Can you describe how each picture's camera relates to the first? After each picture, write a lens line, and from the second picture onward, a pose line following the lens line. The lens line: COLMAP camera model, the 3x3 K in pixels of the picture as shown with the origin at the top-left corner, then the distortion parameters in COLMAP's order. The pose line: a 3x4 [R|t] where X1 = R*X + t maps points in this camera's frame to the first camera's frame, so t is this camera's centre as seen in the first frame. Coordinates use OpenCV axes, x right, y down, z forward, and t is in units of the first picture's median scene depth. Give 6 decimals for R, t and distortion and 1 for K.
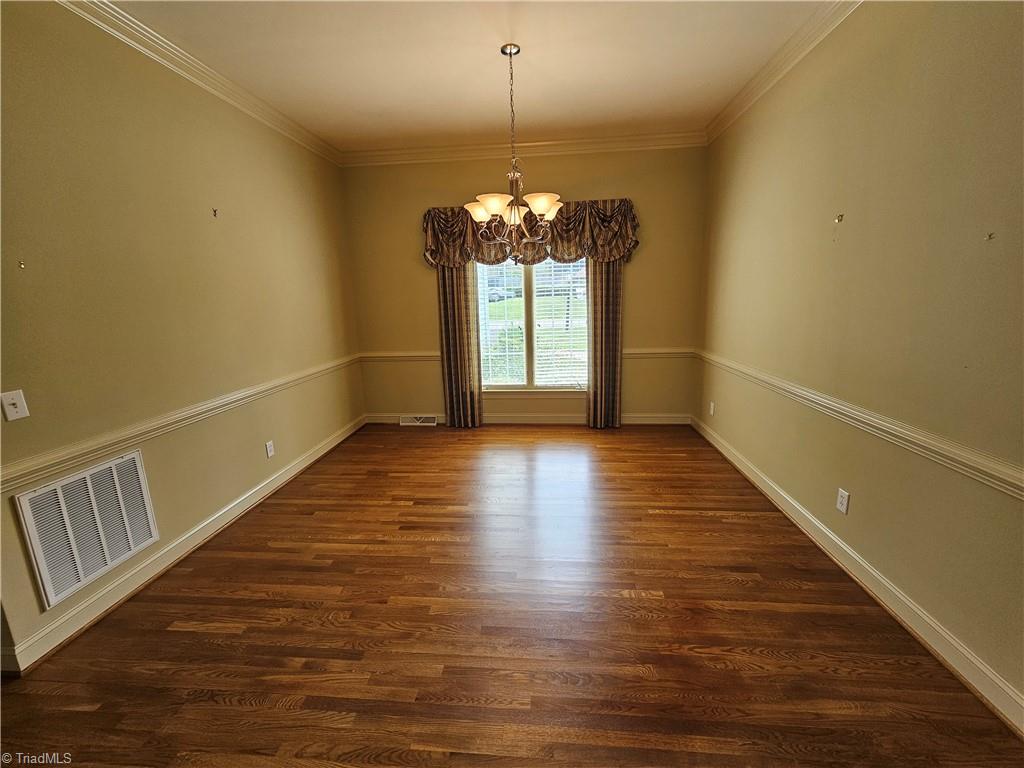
lens RADIAL K [[422.1, 0, 511.0], [0, 422.1, 380.8], [0, 0, 1]] dist [0.000777, 0.000907]
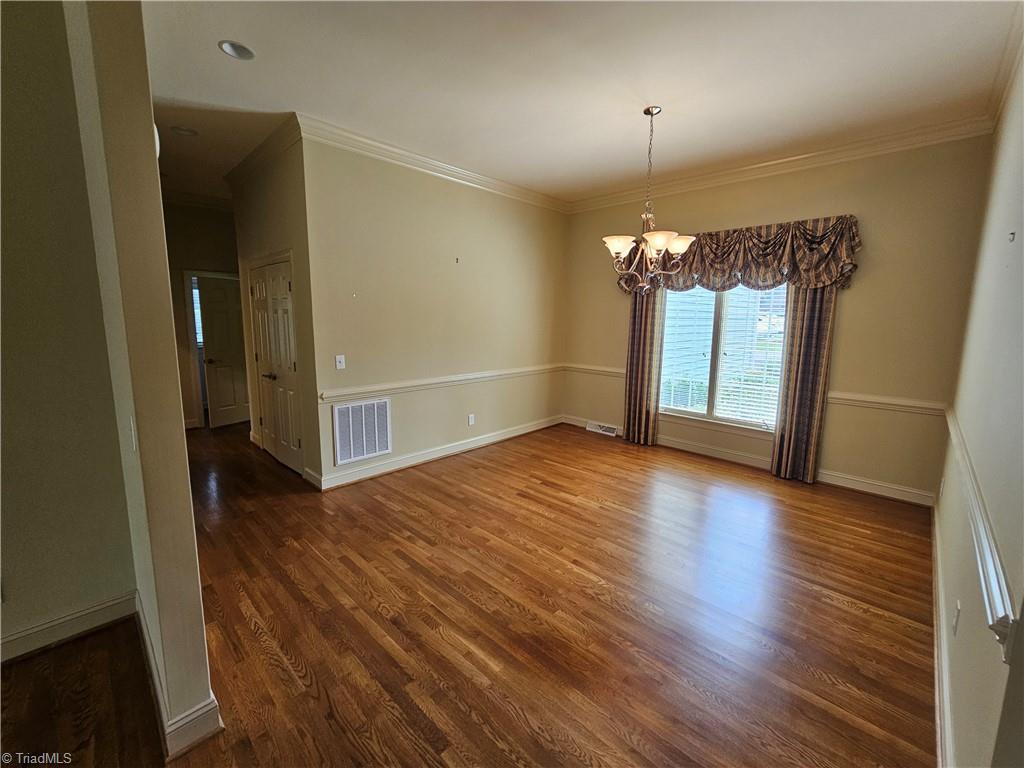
lens RADIAL K [[422.1, 0, 512.3], [0, 422.1, 383.1], [0, 0, 1]] dist [0.000777, 0.000907]
pose [[0.779414, 0.135052, -0.611780, 0.333223], [-0.160514, 0.986943, 0.013373, -0.002213], [0.605598, 0.087776, 0.790915, -0.049401]]
